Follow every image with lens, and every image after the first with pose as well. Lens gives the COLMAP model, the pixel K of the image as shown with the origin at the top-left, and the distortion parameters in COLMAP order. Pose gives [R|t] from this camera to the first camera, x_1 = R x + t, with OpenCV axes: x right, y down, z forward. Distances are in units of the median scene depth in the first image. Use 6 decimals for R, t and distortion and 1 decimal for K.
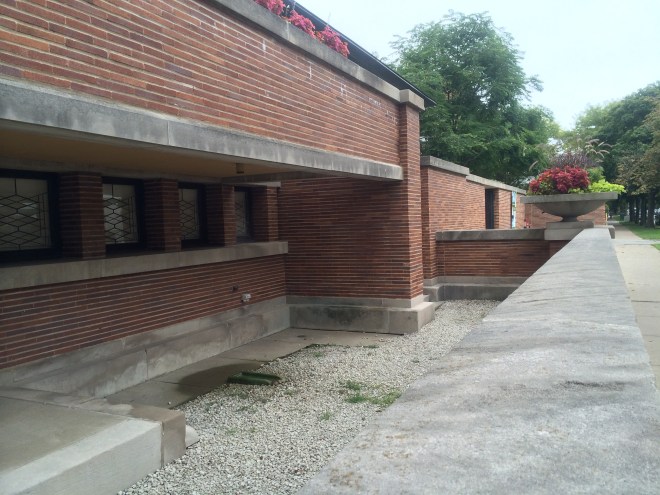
lens RADIAL K [[564.1, 0, 330.0], [0, 564.1, 247.5], [0, 0, 1]] dist [0.074621, -0.089257]
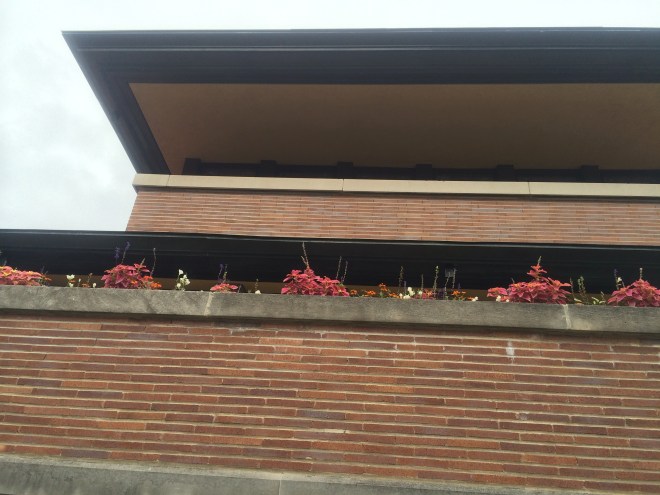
lens RADIAL K [[564.1, 0, 330.0], [0, 564.1, 247.5], [0, 0, 1]] dist [0.074621, -0.089257]
pose [[0.374456, -0.454025, -0.808483, 0.298678], [-0.125352, 0.839128, -0.529293, -0.043149], [0.918733, 0.299541, 0.257303, 0.407244]]
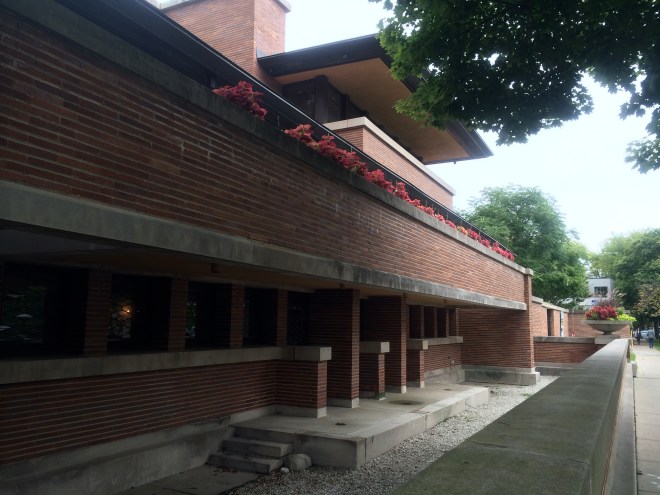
lens RADIAL K [[564.1, 0, 330.0], [0, 564.1, 247.5], [0, 0, 1]] dist [0.074621, -0.089257]
pose [[0.998195, 0.042849, -0.042084, -0.623025], [-0.049623, 0.983142, -0.175983, 0.072287], [0.033833, 0.177754, 0.983493, -1.368646]]
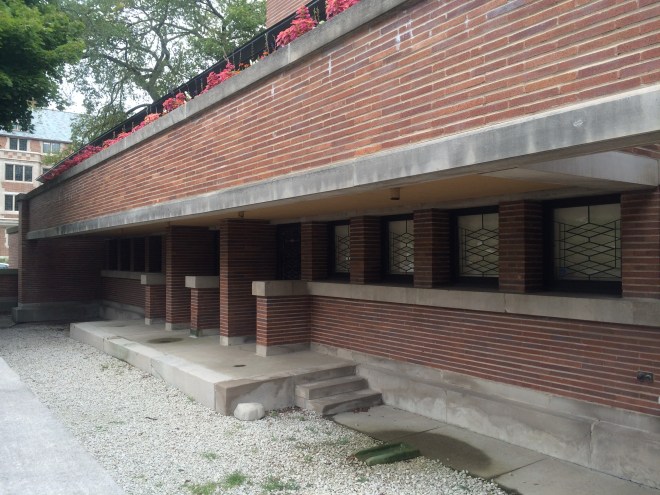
lens RADIAL K [[564.1, 0, 330.0], [0, 564.1, 247.5], [0, 0, 1]] dist [0.074621, -0.089257]
pose [[-0.475355, 0.017479, -0.879620, 0.525197], [-0.021418, 0.999276, 0.031432, -0.072815], [0.879533, 0.033781, -0.474637, 1.119636]]
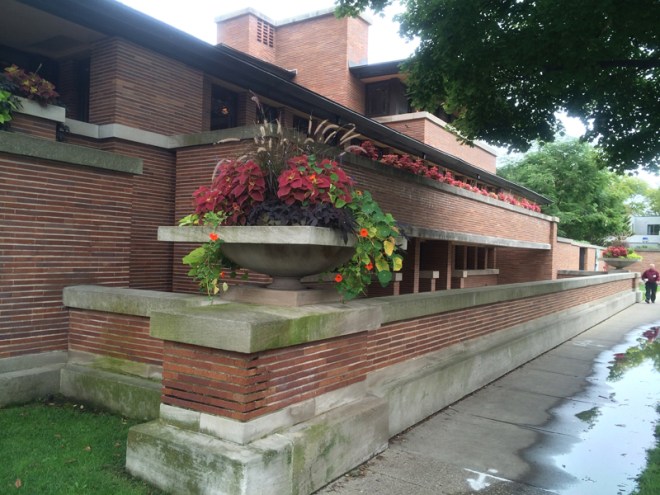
lens RADIAL K [[564.1, 0, 330.0], [0, 564.1, 247.5], [0, 0, 1]] dist [0.074621, -0.089257]
pose [[0.989315, 0.063558, -0.131214, -0.658930], [-0.070729, 0.996205, -0.050725, 0.098242], [0.127492, 0.059464, 0.990055, -2.152495]]
